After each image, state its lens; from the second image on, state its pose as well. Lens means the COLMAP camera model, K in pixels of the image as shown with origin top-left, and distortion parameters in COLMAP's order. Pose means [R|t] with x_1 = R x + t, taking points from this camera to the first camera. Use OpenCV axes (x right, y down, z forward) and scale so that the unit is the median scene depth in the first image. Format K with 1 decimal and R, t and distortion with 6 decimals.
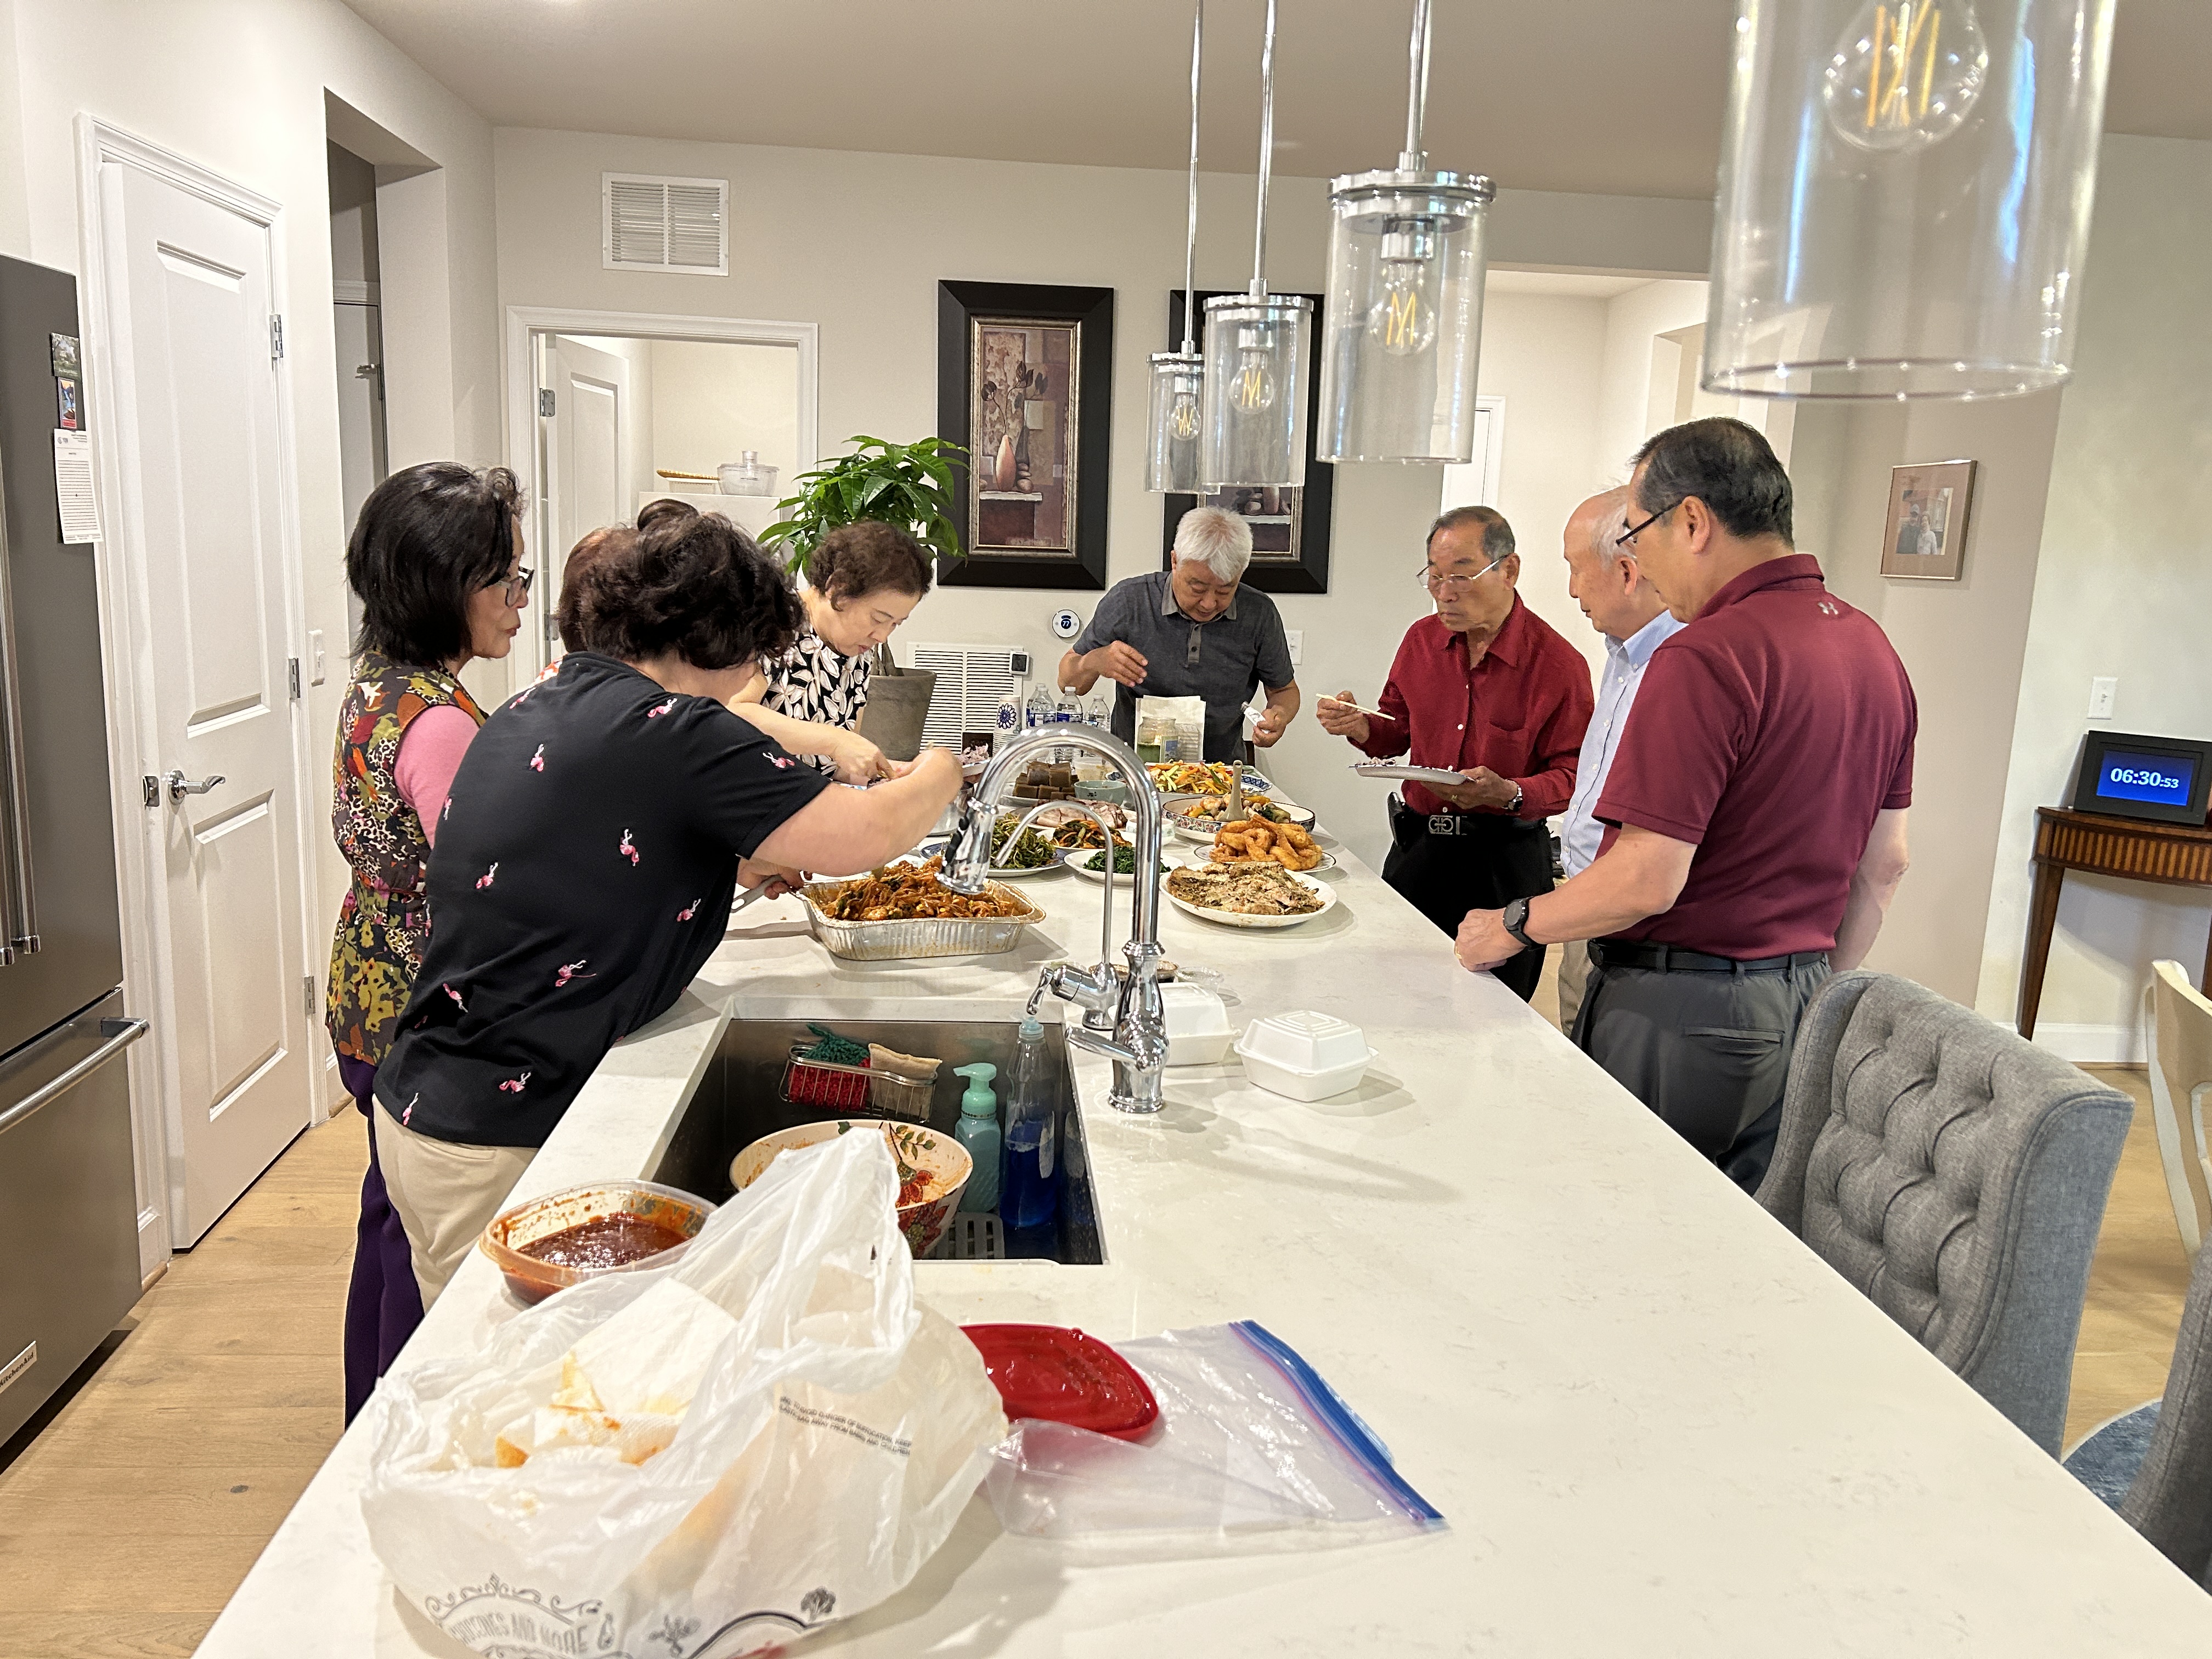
lens RADIAL K [[1656.6, 0, 1095.5], [0, 1656.6, 832.6], [0, 0, 1]] dist [0.031993, -0.019046]
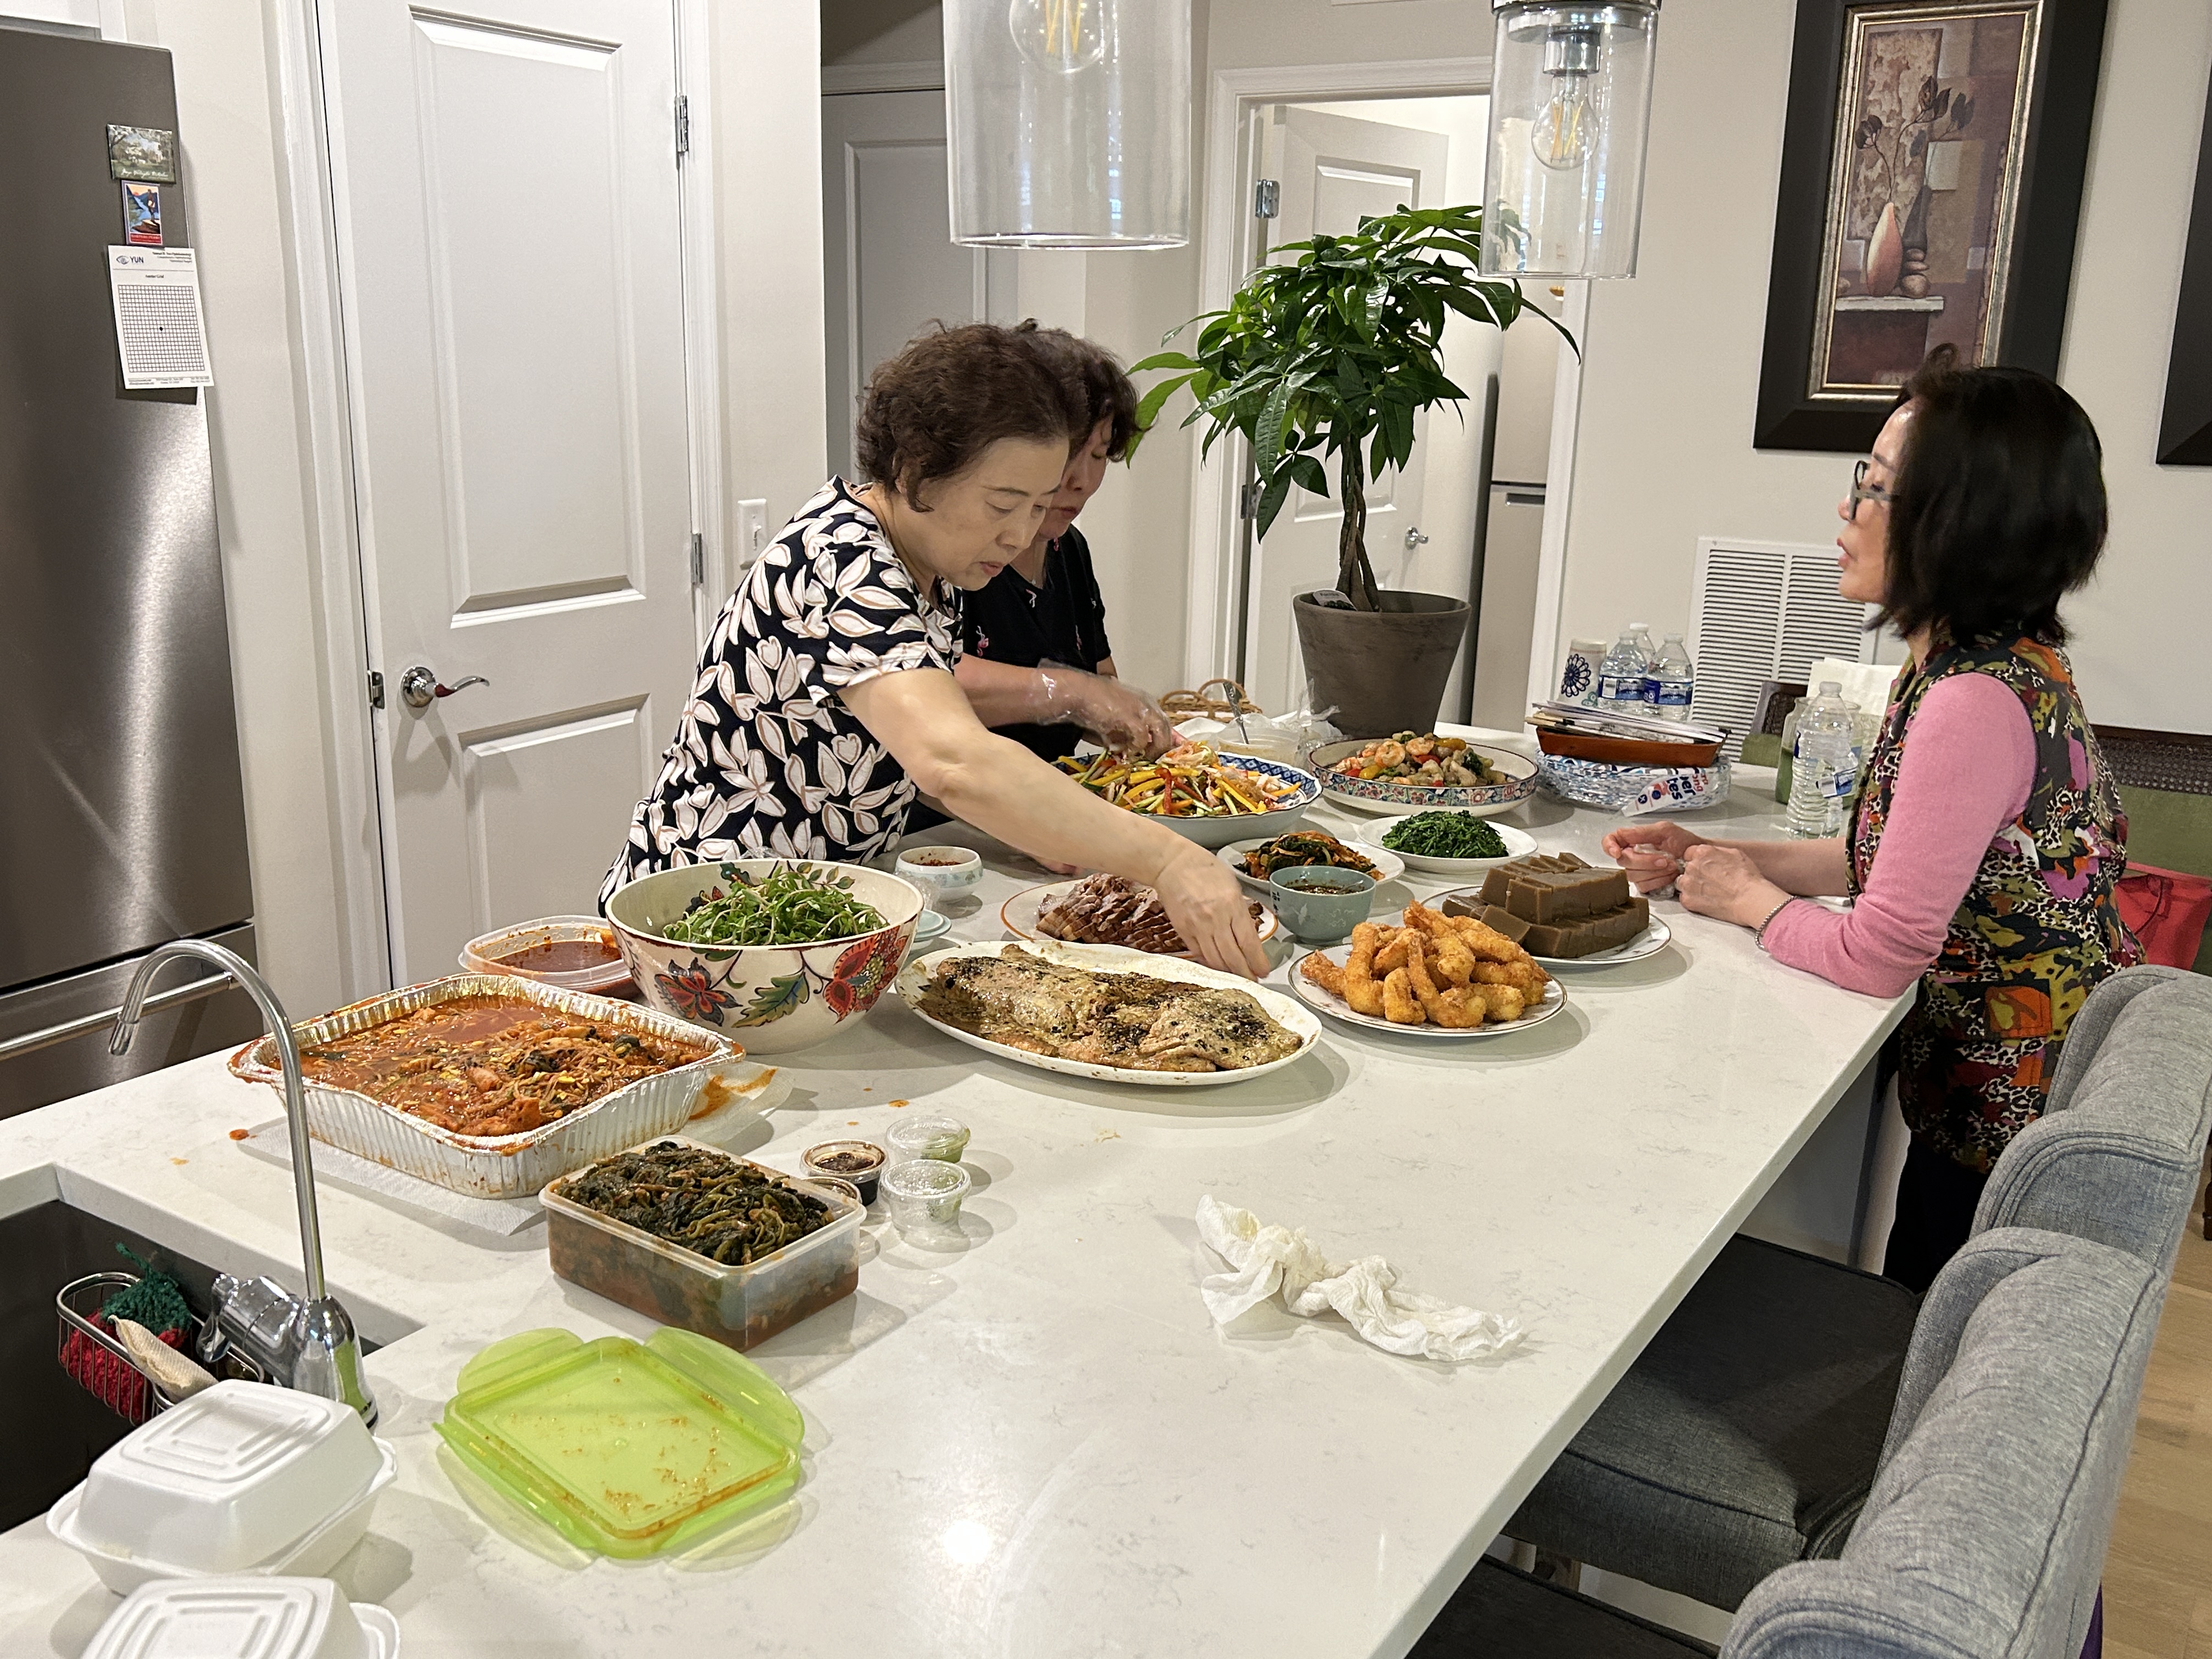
lens RADIAL K [[1939.8, 0, 1106.0], [0, 1939.8, 829.5], [0, 0, 1]] dist [0.014907, 0.006308]
pose [[0.798914, 0.131560, -0.586881, 0.168155], [-0.100380, 0.991263, 0.085563, -0.042558], [0.593010, -0.009446, 0.805140, 0.246800]]
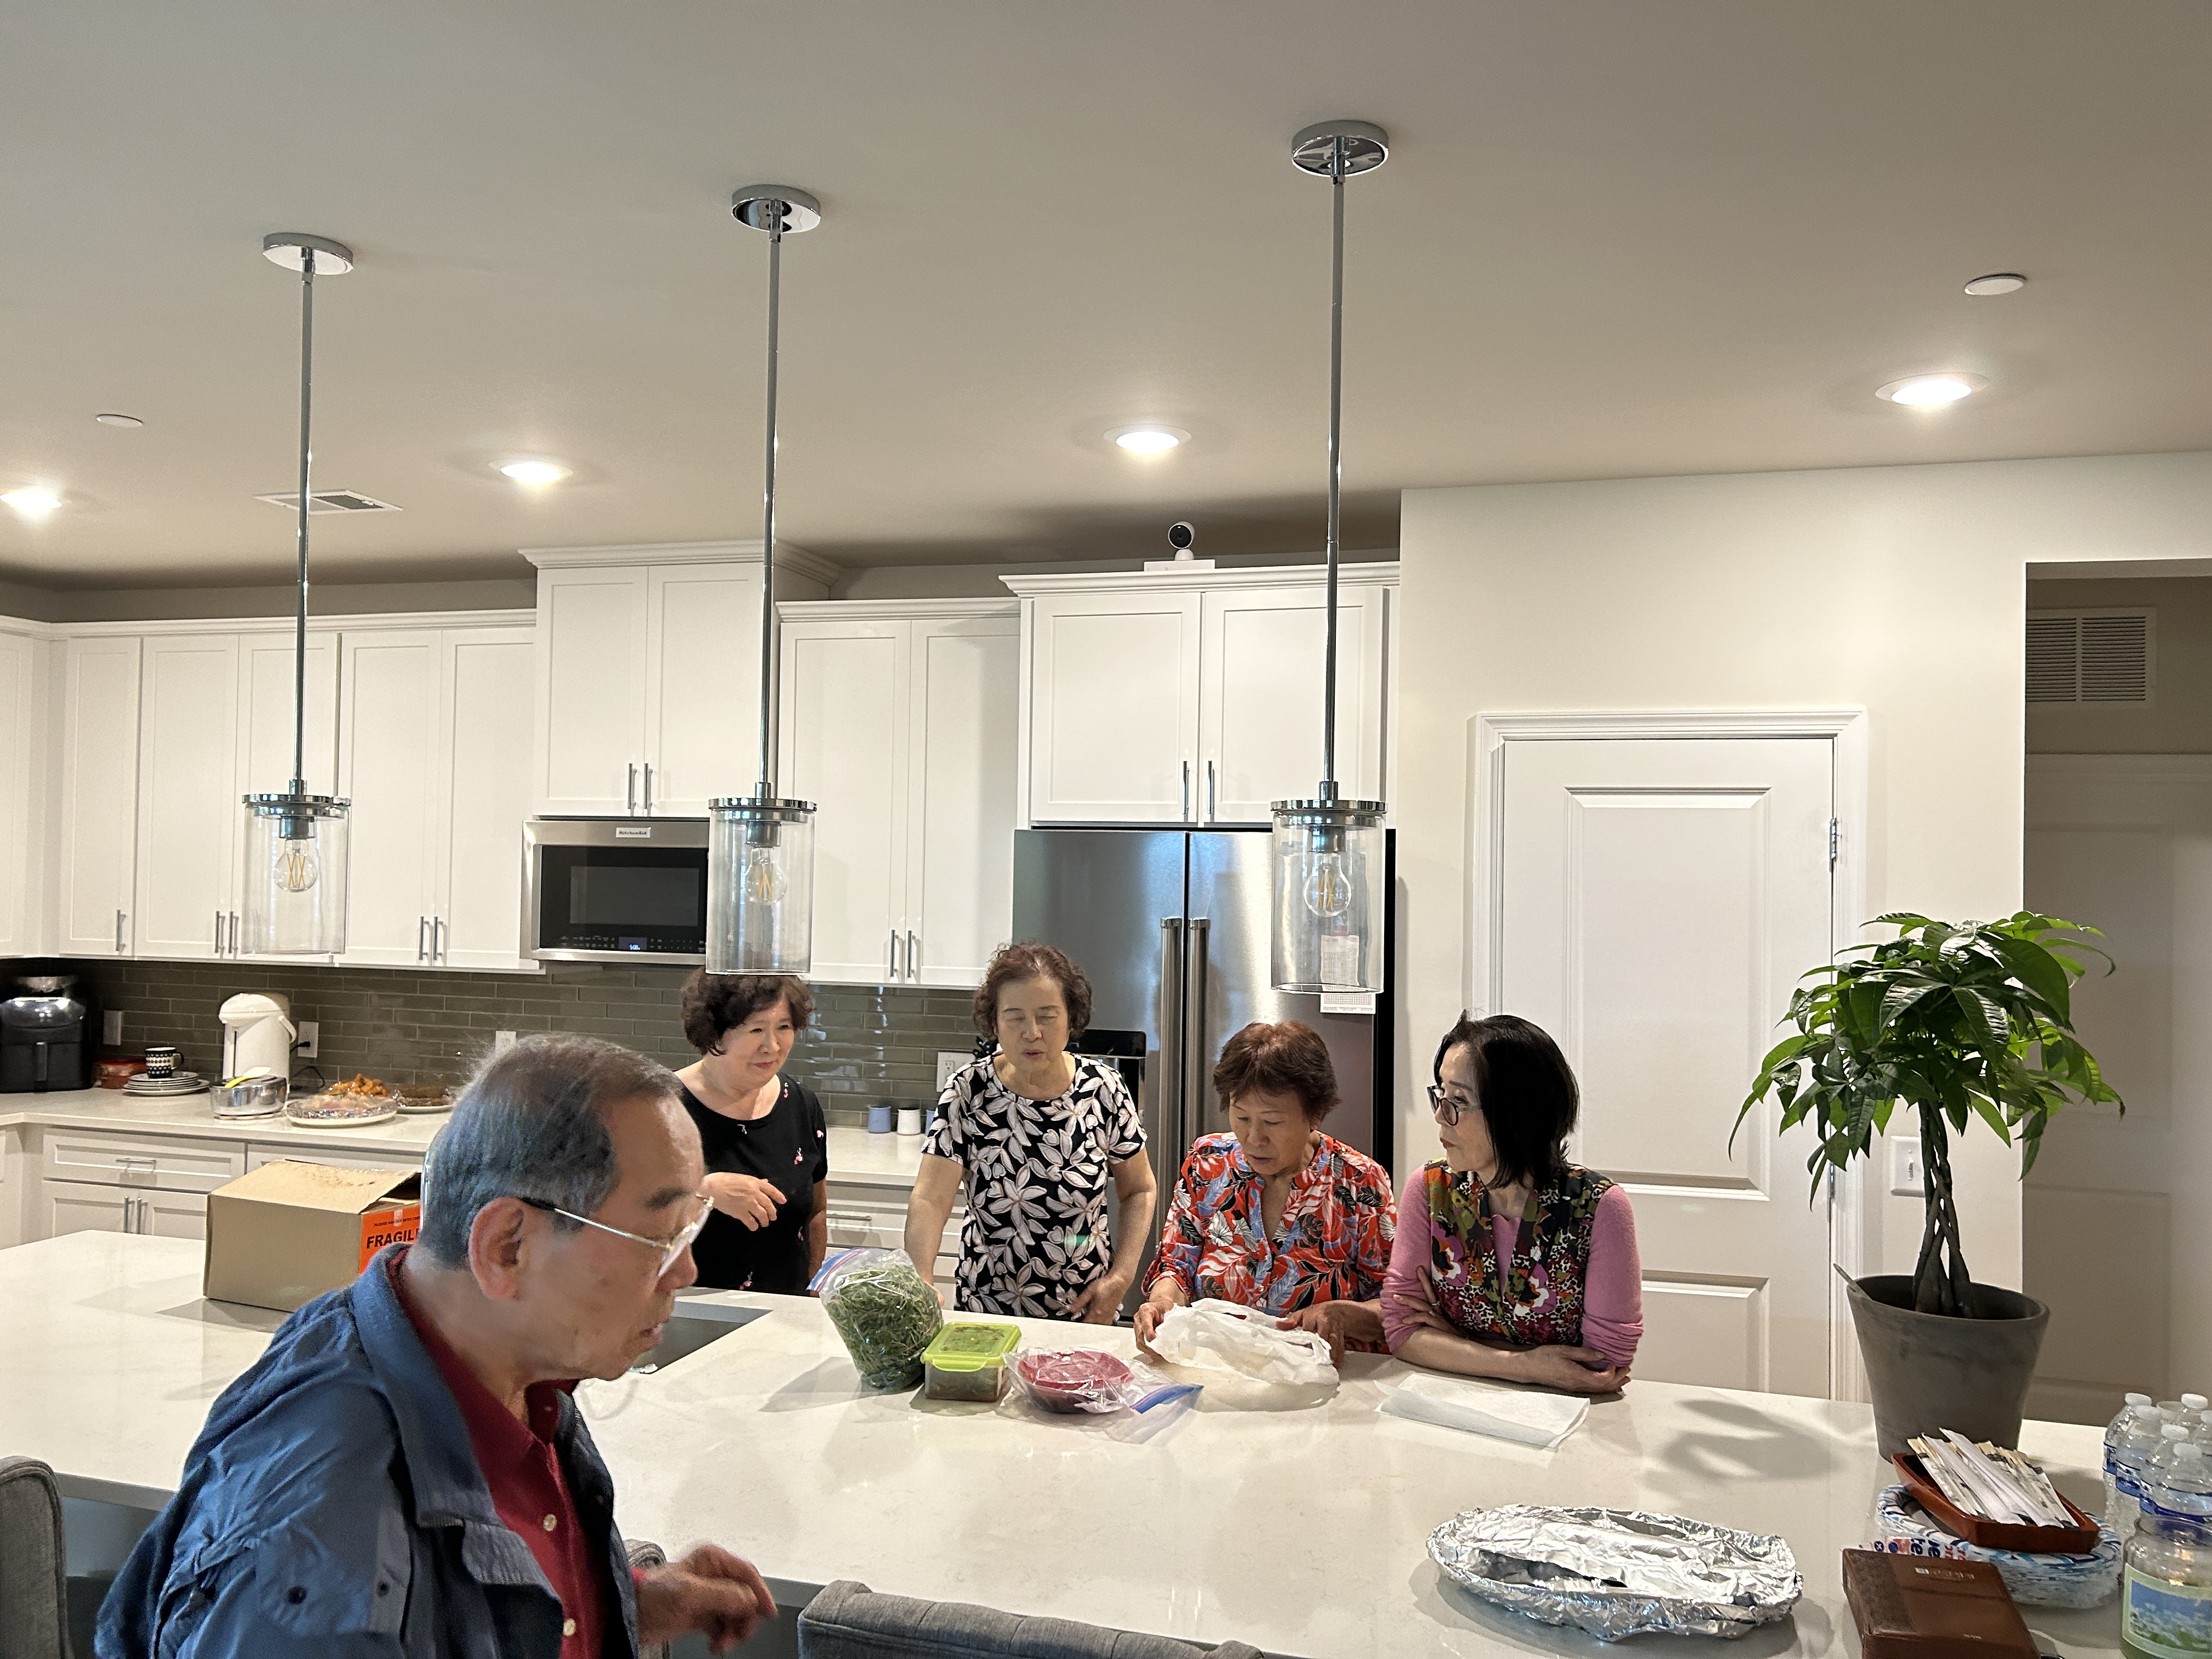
lens RADIAL K [[1647.6, 0, 1116.4], [0, 1647.6, 848.0], [0, 0, 1]] dist [0.063056, -0.071606]
pose [[-0.351416, -0.066704, -0.933840, 0.527674], [-0.204632, 0.978813, 0.007089, -0.190866], [0.913582, 0.193585, -0.357620, 0.852877]]
